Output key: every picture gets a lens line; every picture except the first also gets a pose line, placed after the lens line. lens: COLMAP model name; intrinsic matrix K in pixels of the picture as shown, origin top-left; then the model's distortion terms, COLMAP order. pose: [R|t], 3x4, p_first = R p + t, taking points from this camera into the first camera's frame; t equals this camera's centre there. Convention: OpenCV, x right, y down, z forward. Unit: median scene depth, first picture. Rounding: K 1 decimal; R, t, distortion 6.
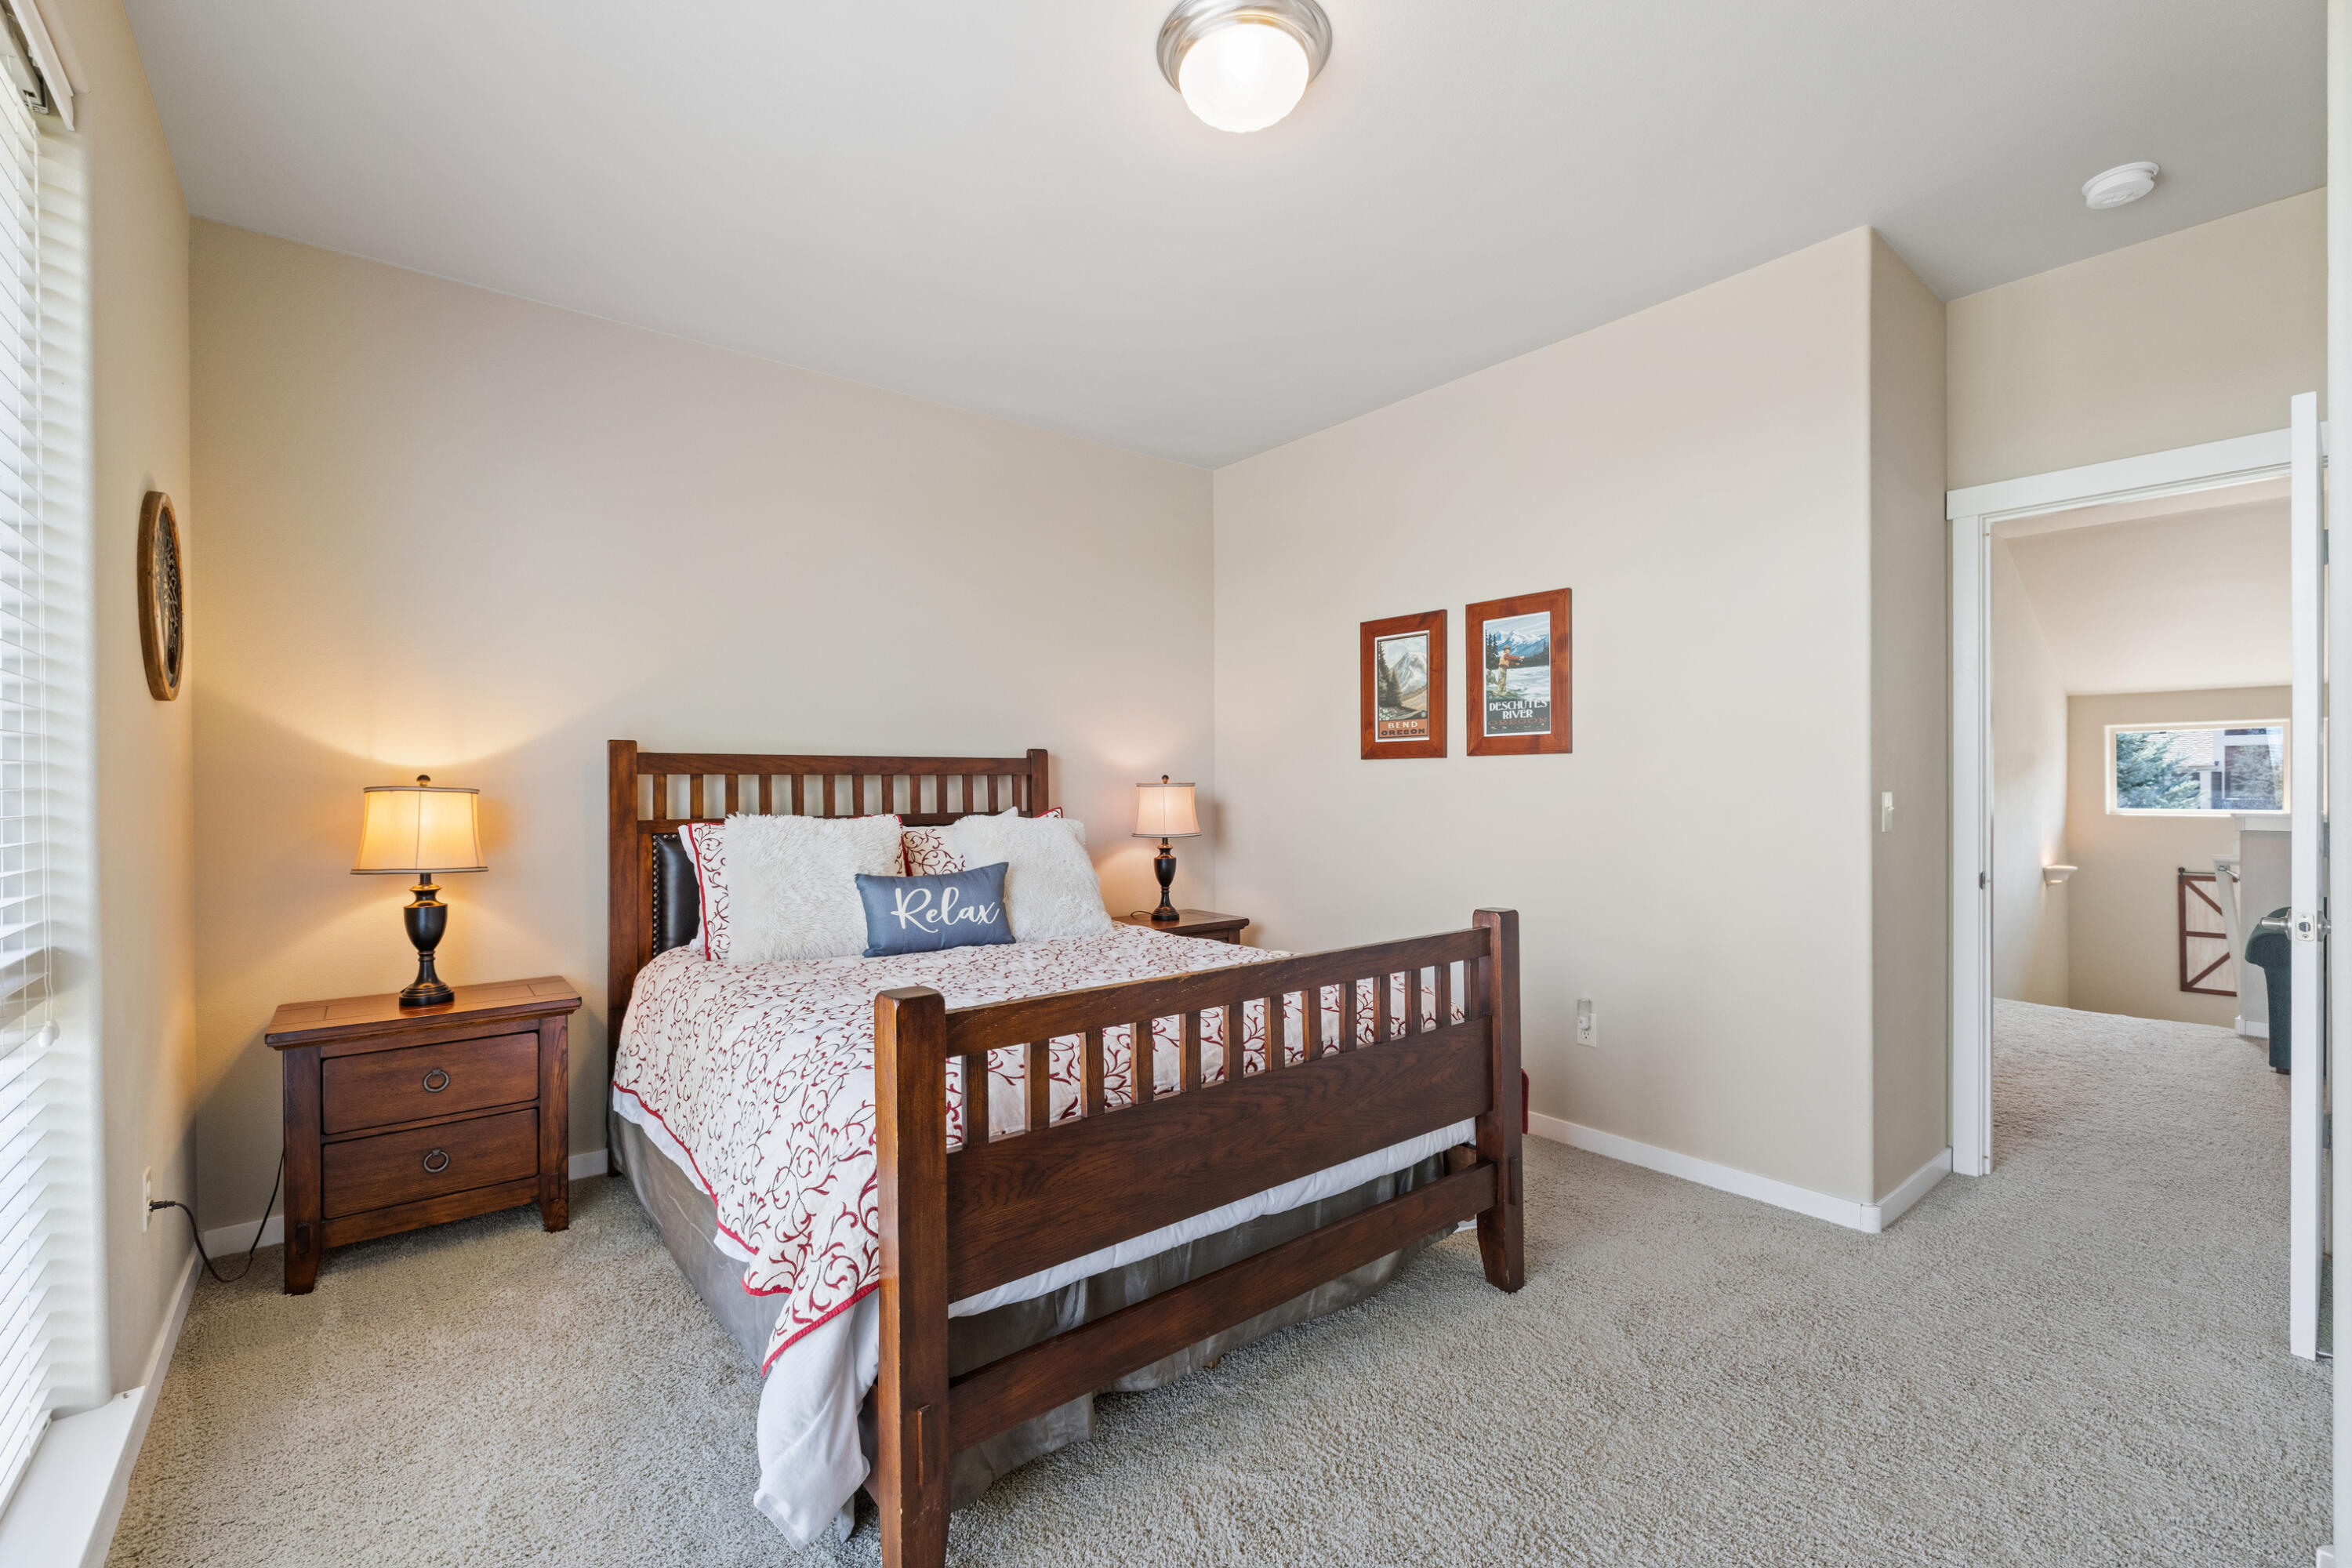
lens RADIAL K [[988.7, 0, 1180.2], [0, 988.7, 782.4], [0, 0, 1]] dist [-0.001885, -0.000148]
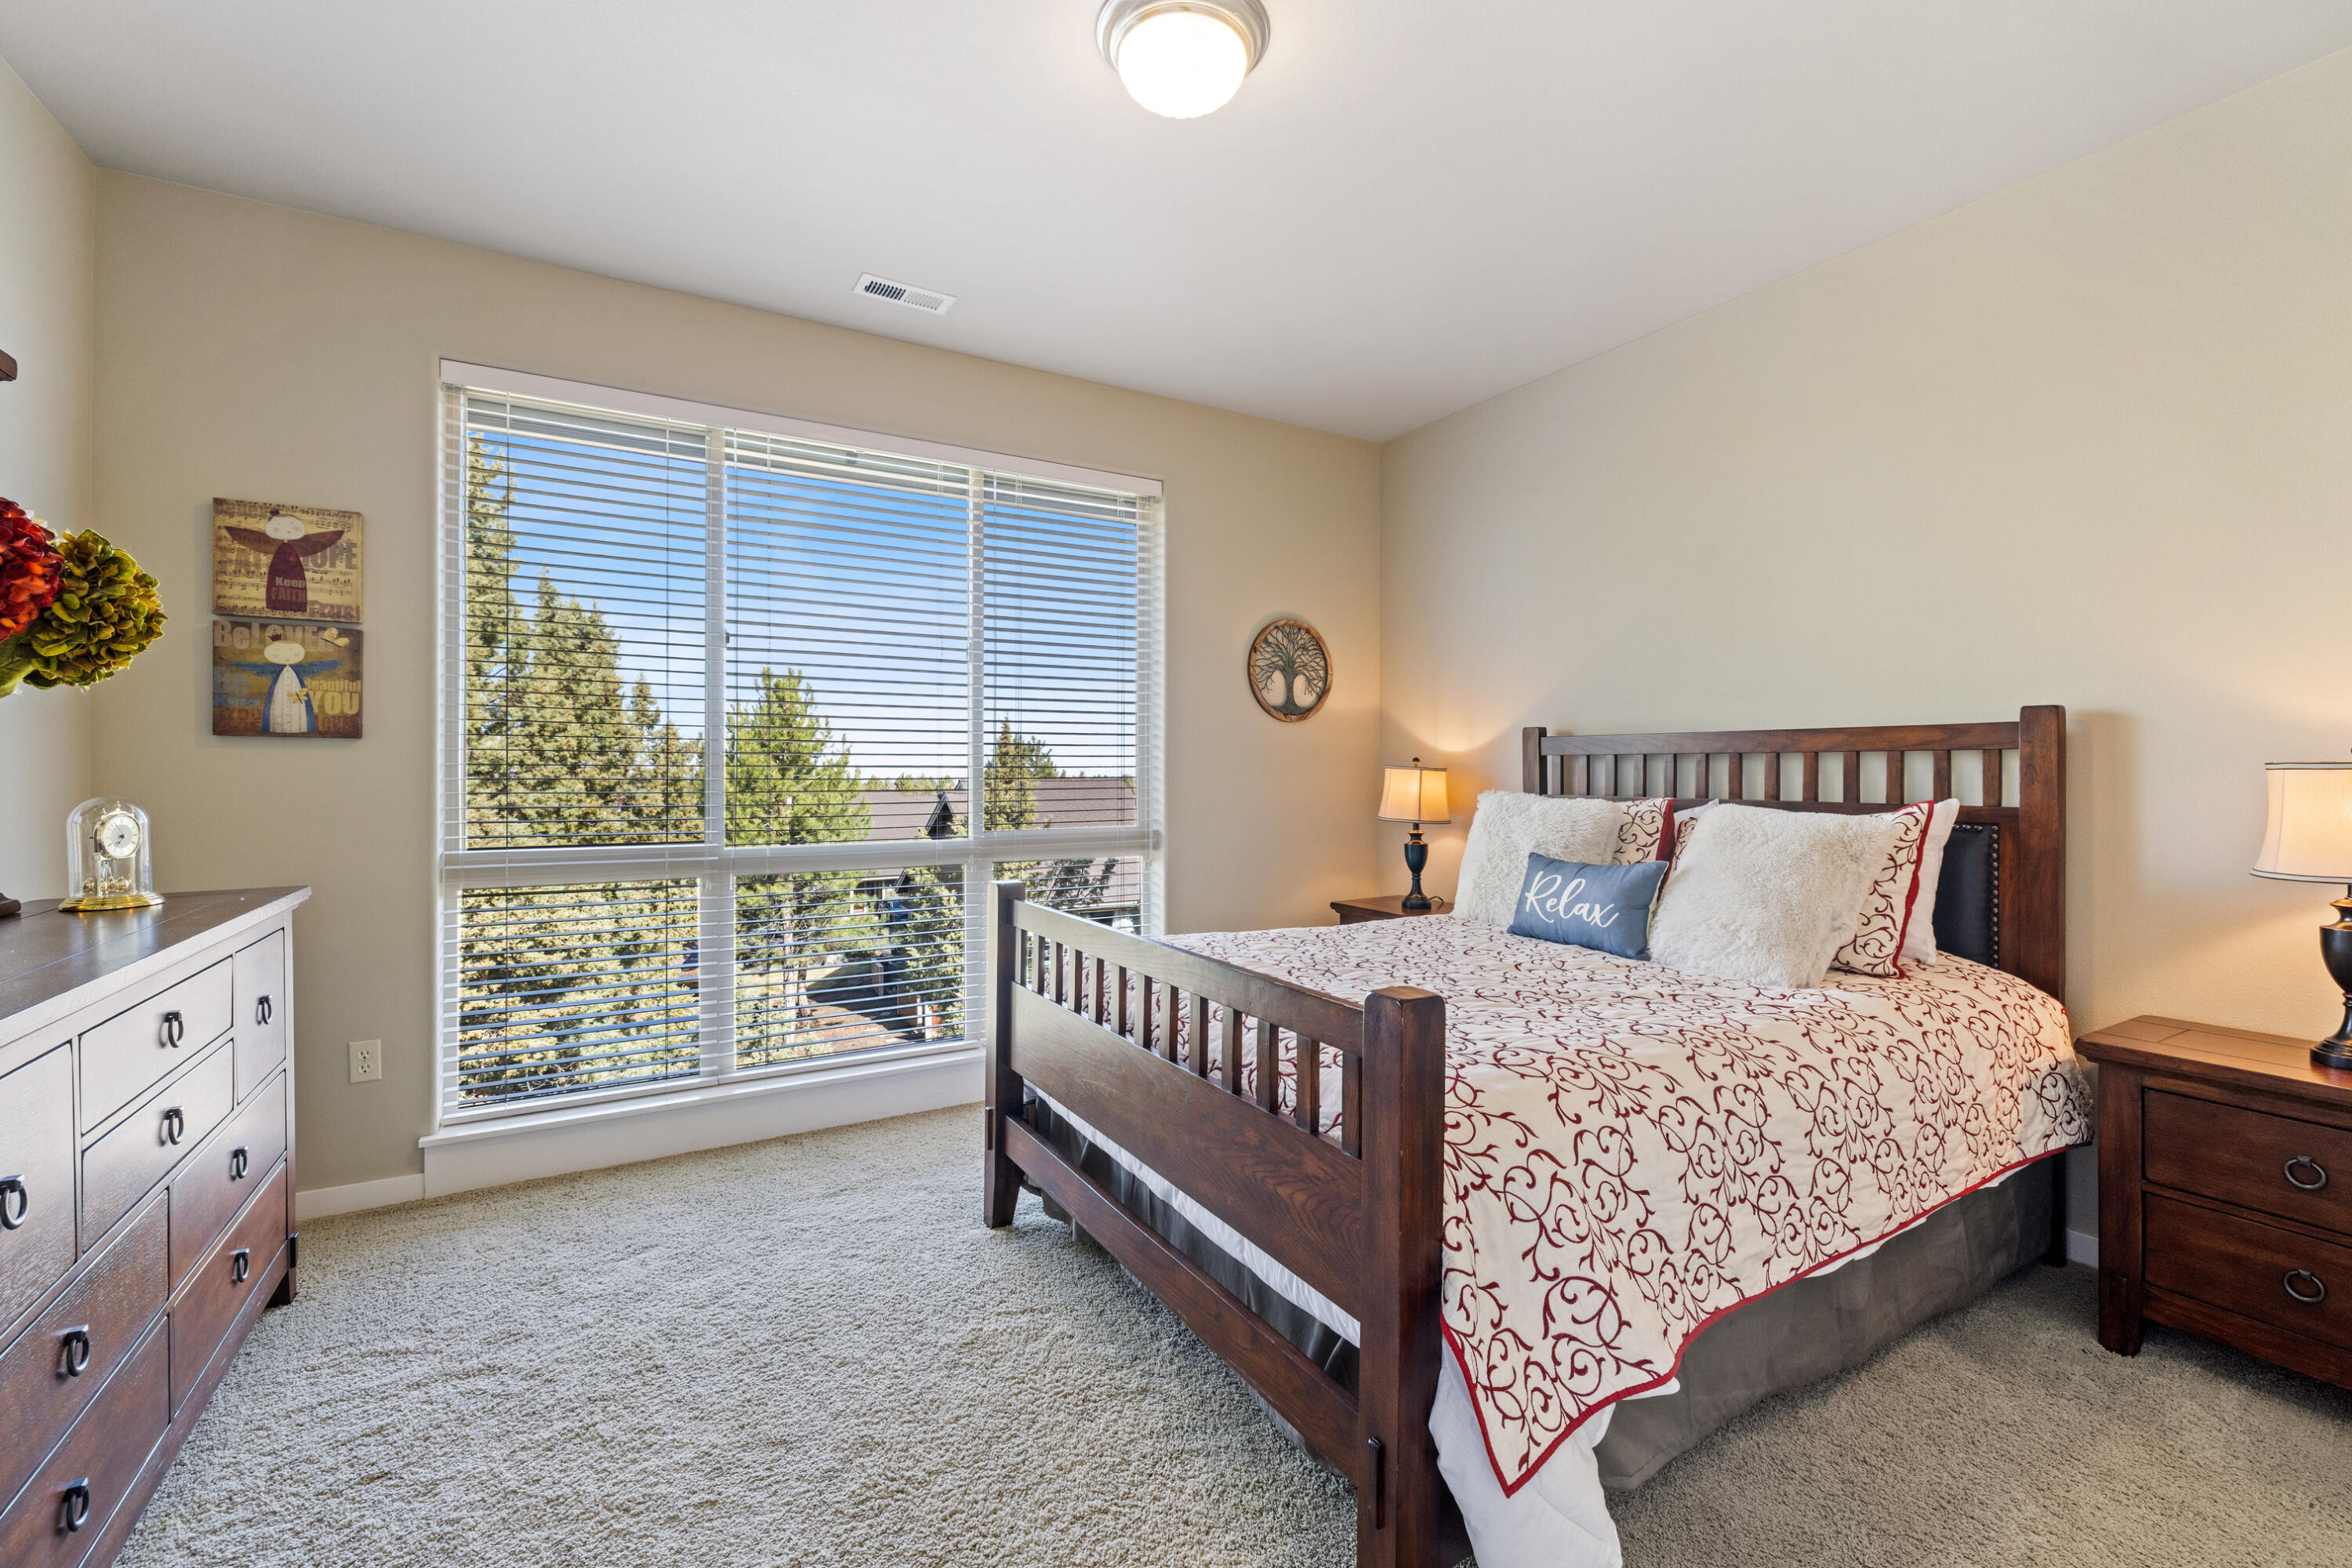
lens RADIAL K [[988.7, 0, 1180.2], [0, 988.7, 782.4], [0, 0, 1]] dist [-0.001885, -0.000148]
pose [[-0.150716, 0.013740, -0.988482, 0.701124], [-0.006646, 0.999867, 0.014912, 0.009569], [0.988555, 0.008817, -0.150605, 0.785133]]
